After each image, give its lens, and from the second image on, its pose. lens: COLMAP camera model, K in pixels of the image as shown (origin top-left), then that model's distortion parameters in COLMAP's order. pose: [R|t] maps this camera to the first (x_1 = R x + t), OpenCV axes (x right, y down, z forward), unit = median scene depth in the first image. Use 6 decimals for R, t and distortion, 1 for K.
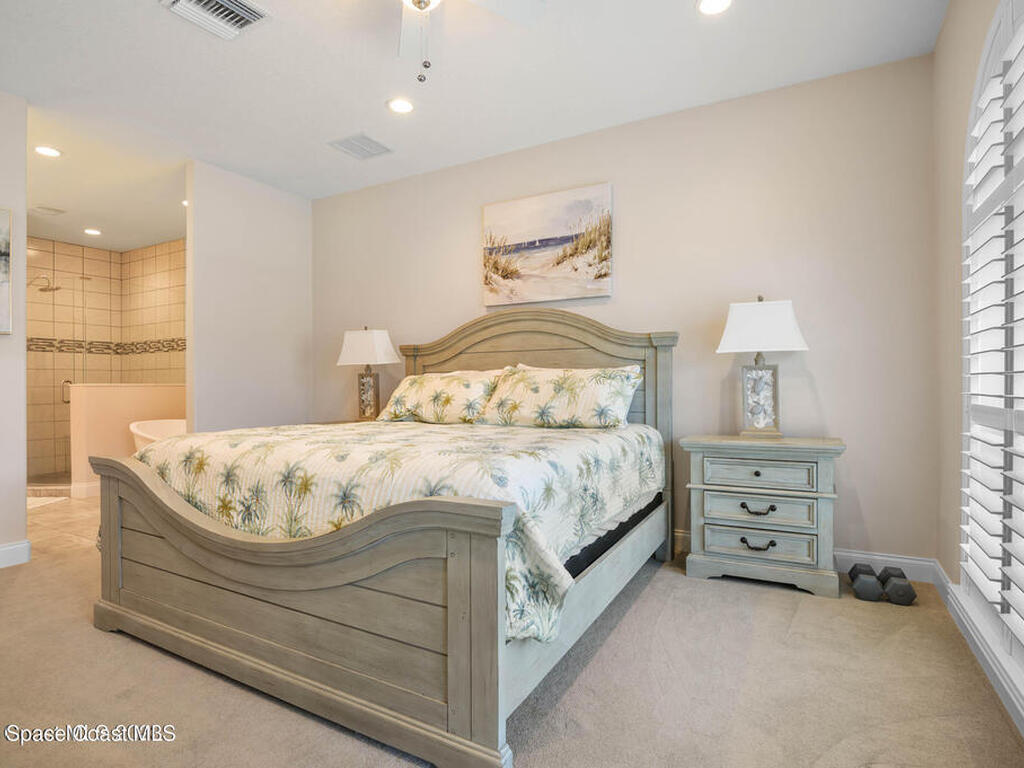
lens RADIAL K [[550.2, 0, 512.0], [0, 550.2, 384.0], [0, 0, 1]] dist [-0.020440, -0.001669]
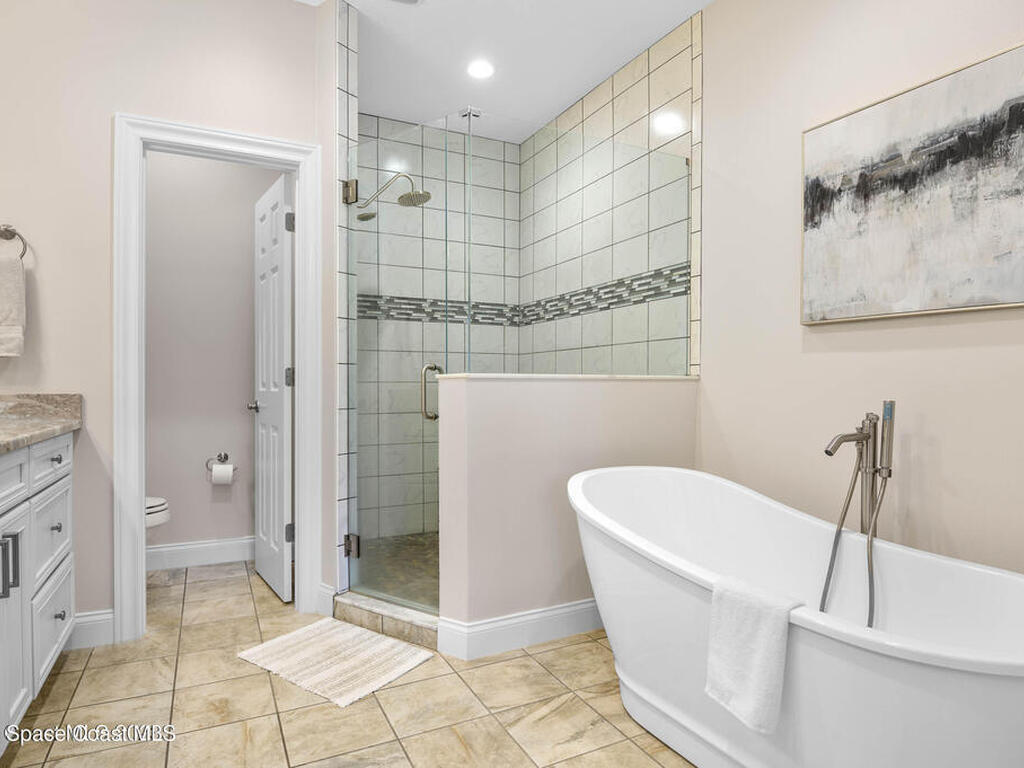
lens RADIAL K [[594.1, 0, 512.0], [0, 594.1, 384.0], [0, 0, 1]] dist [-0.045174, -0.000463]
pose [[0.829871, 0.005063, -0.557932, -0.401067], [-0.006482, 0.999979, -0.000567, 0.006815], [0.557917, 0.004087, 0.829887, 0.511271]]
